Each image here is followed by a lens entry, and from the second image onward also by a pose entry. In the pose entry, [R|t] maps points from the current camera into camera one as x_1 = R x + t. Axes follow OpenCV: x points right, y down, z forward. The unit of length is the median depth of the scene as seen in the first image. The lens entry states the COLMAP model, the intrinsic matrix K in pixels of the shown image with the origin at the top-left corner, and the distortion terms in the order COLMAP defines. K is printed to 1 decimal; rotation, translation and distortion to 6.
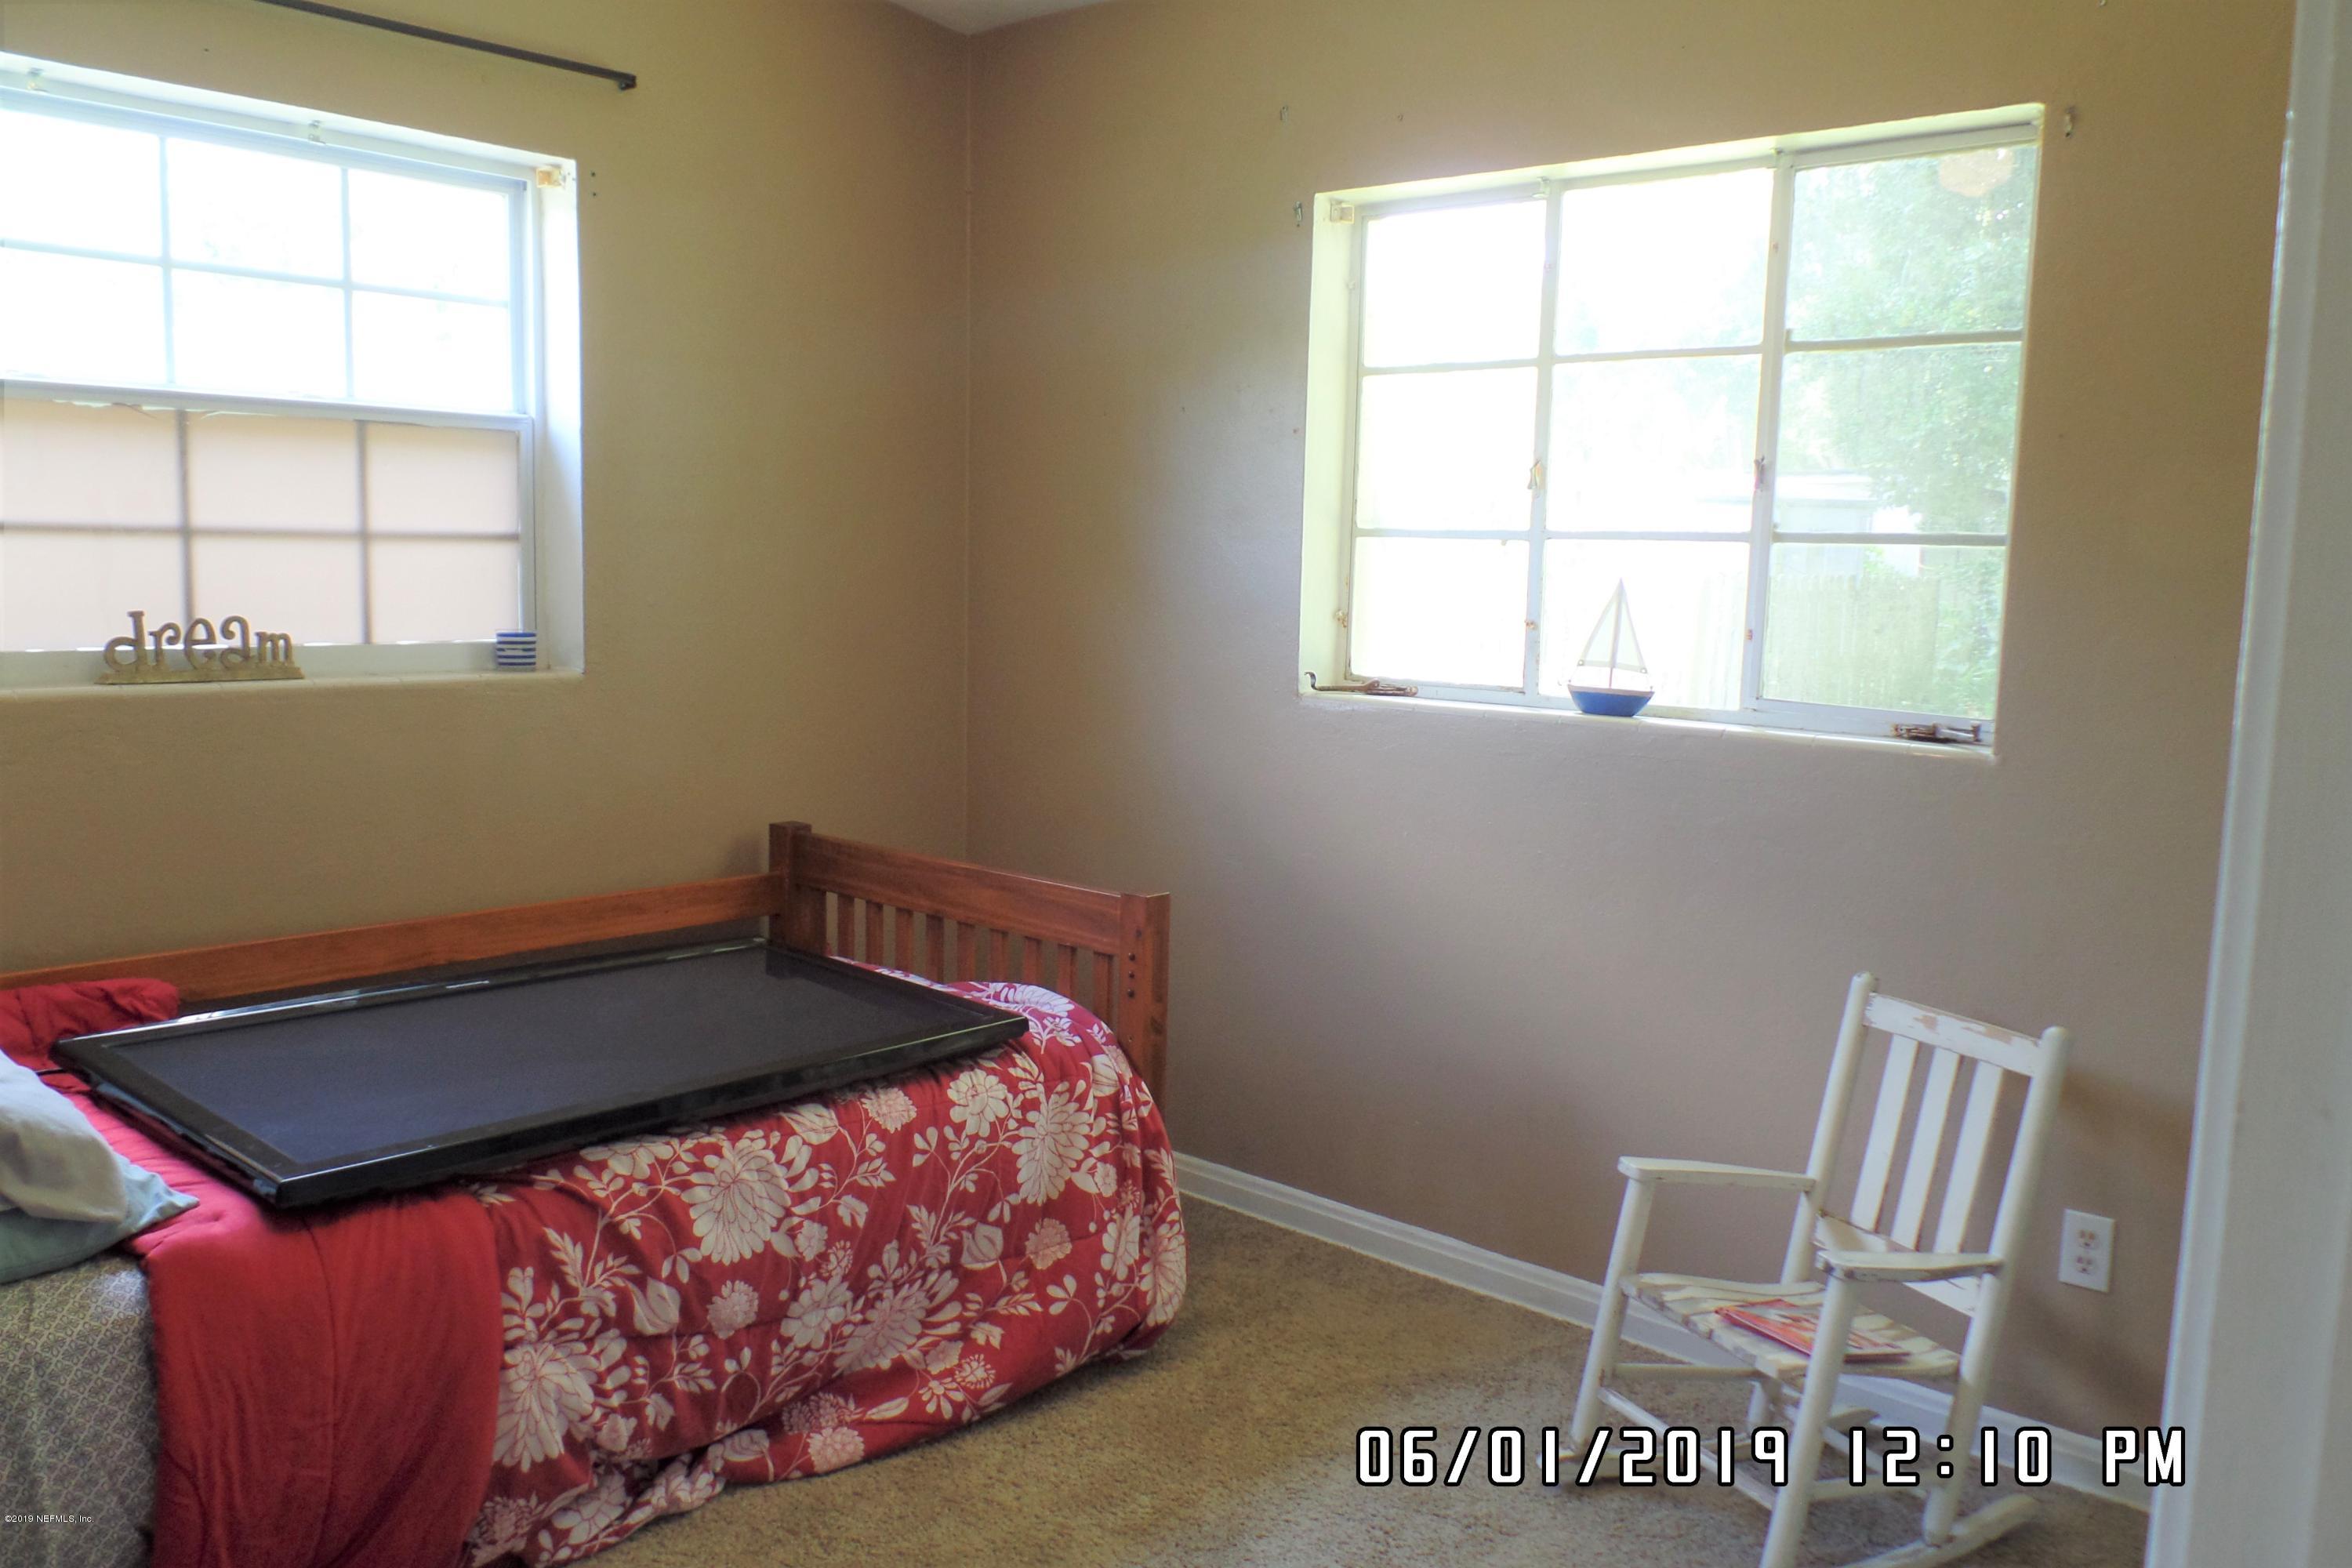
lens RADIAL K [[1859.3, 0, 1171.0], [0, 1859.3, 781.7], [0, 0, 1]] dist [0.032739, -0.061485]
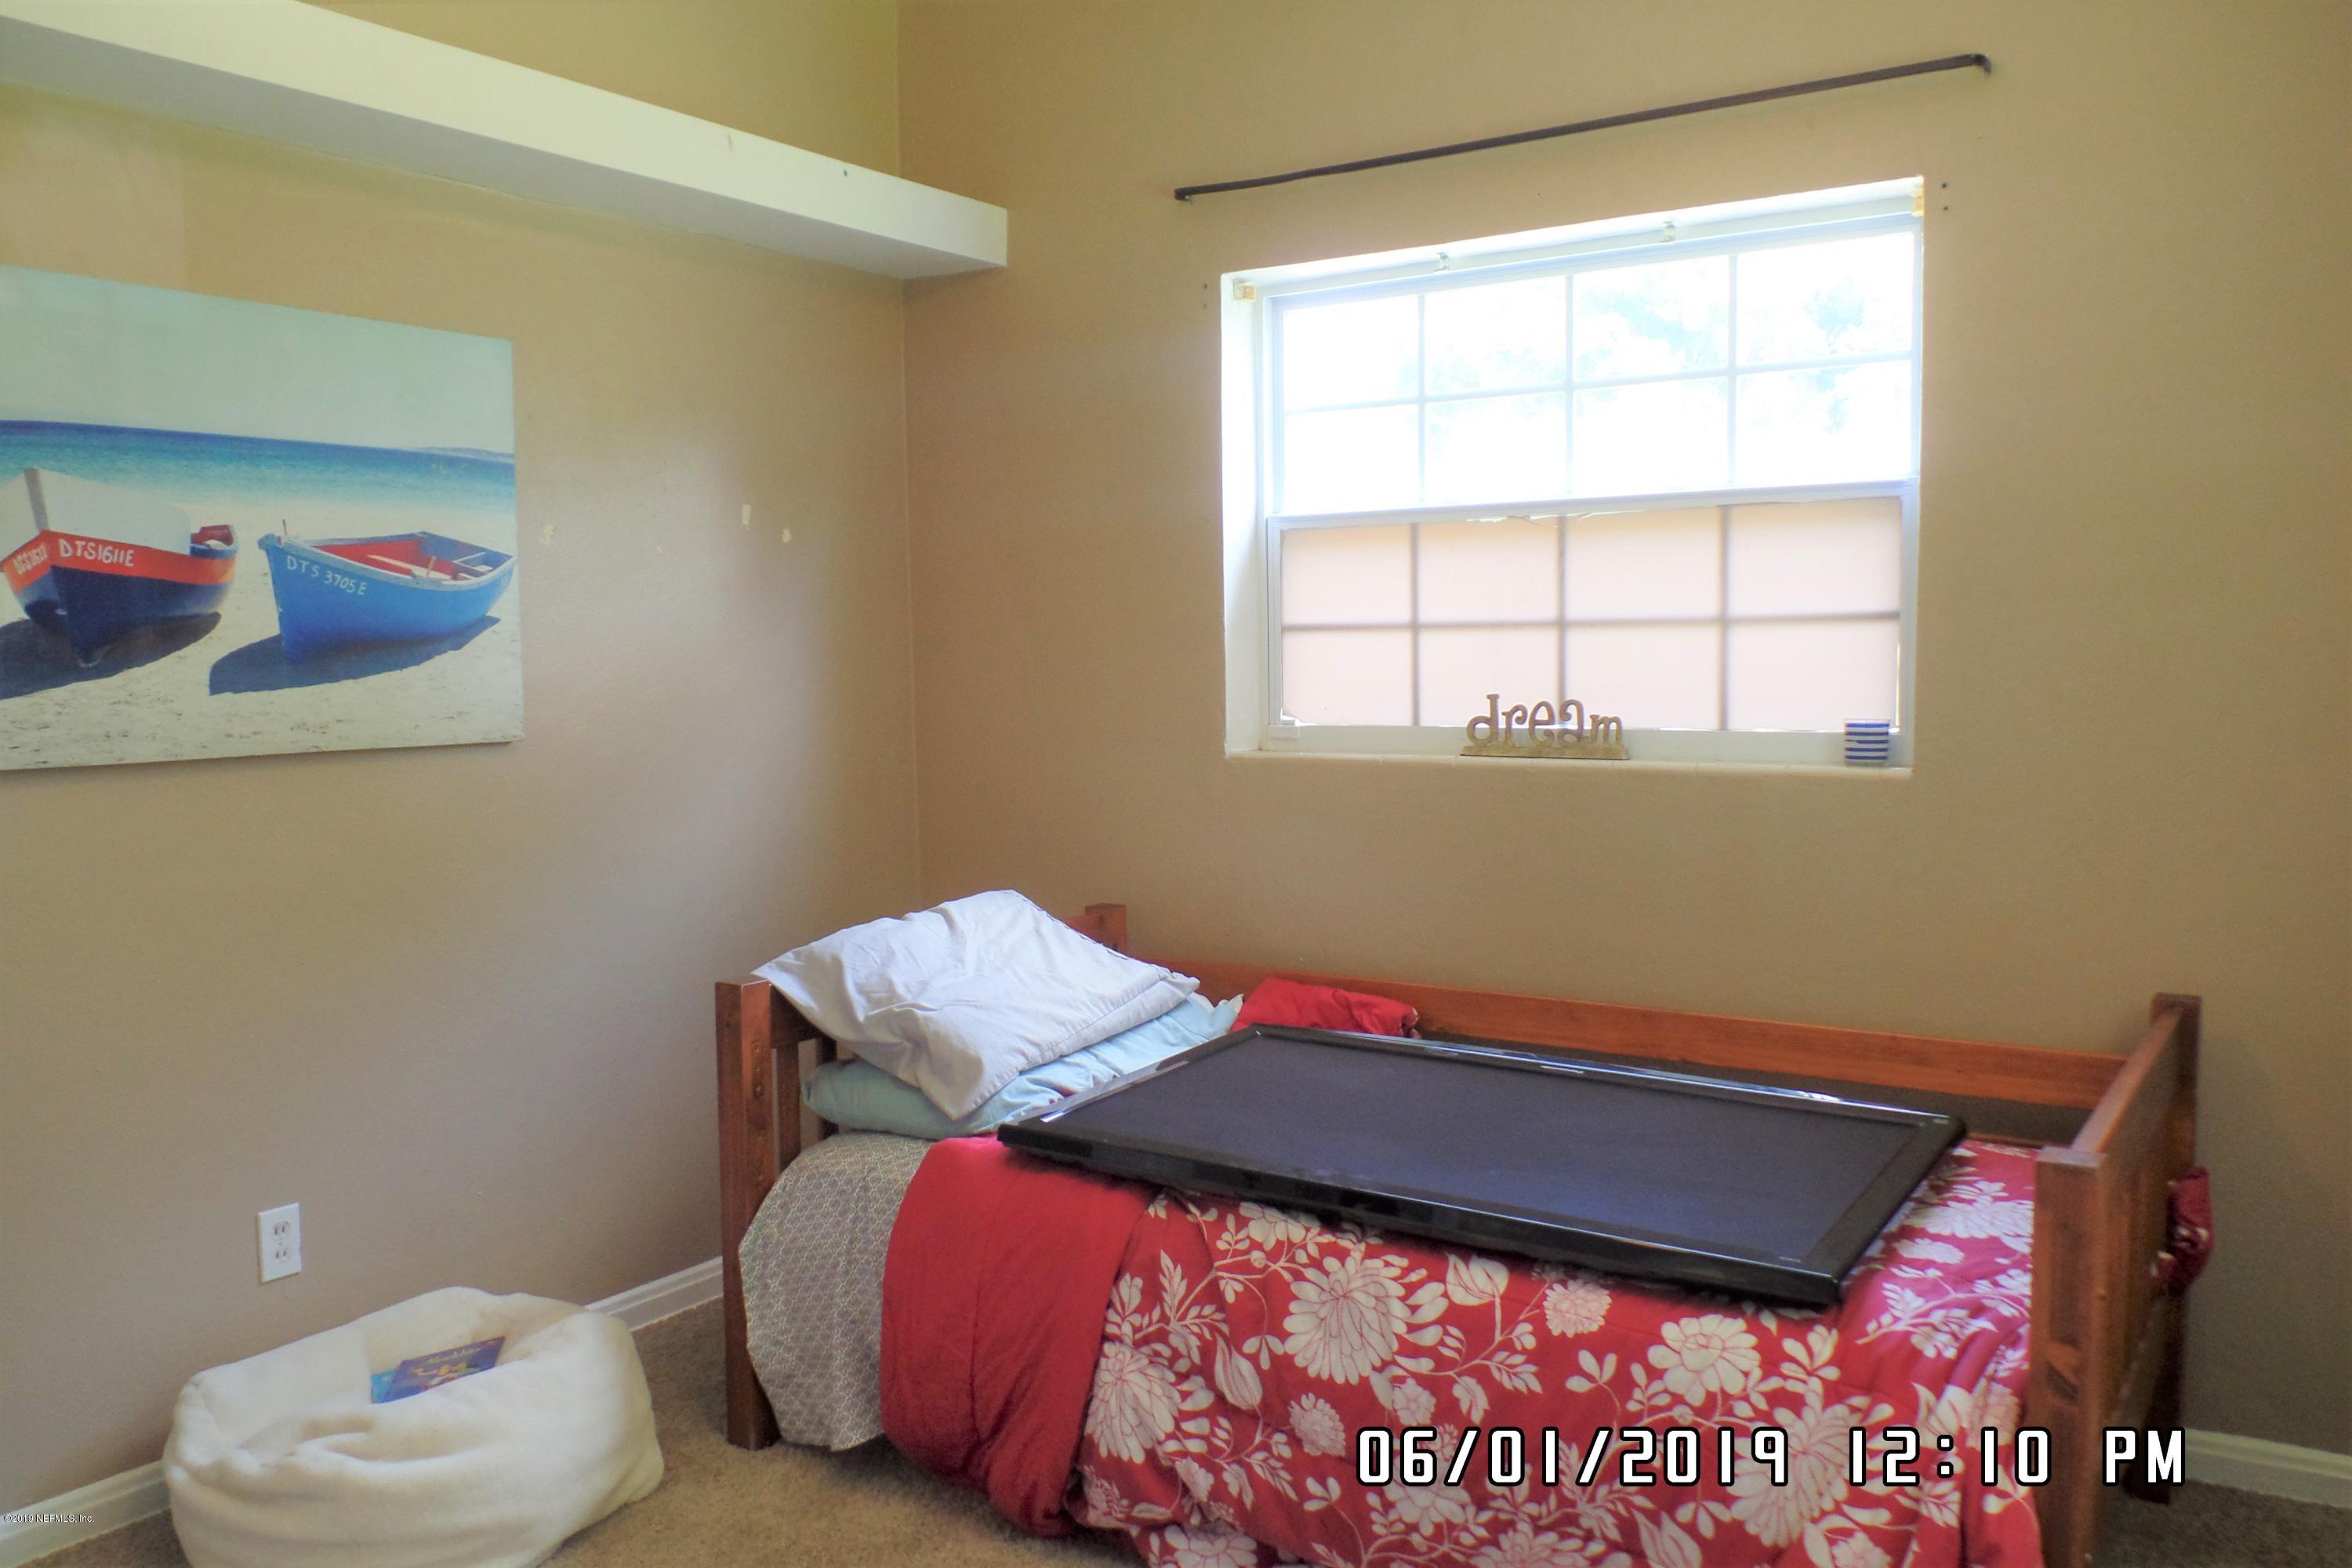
lens RADIAL K [[1859.3, 0, 1170.1], [0, 1859.3, 780.7], [0, 0, 1]] dist [0.032739, -0.061485]
pose [[0.133794, 0.043369, -0.990060, 0.612749], [-0.107631, 0.993768, 0.028987, -0.053964], [0.985147, 0.102683, 0.137628, 0.702466]]
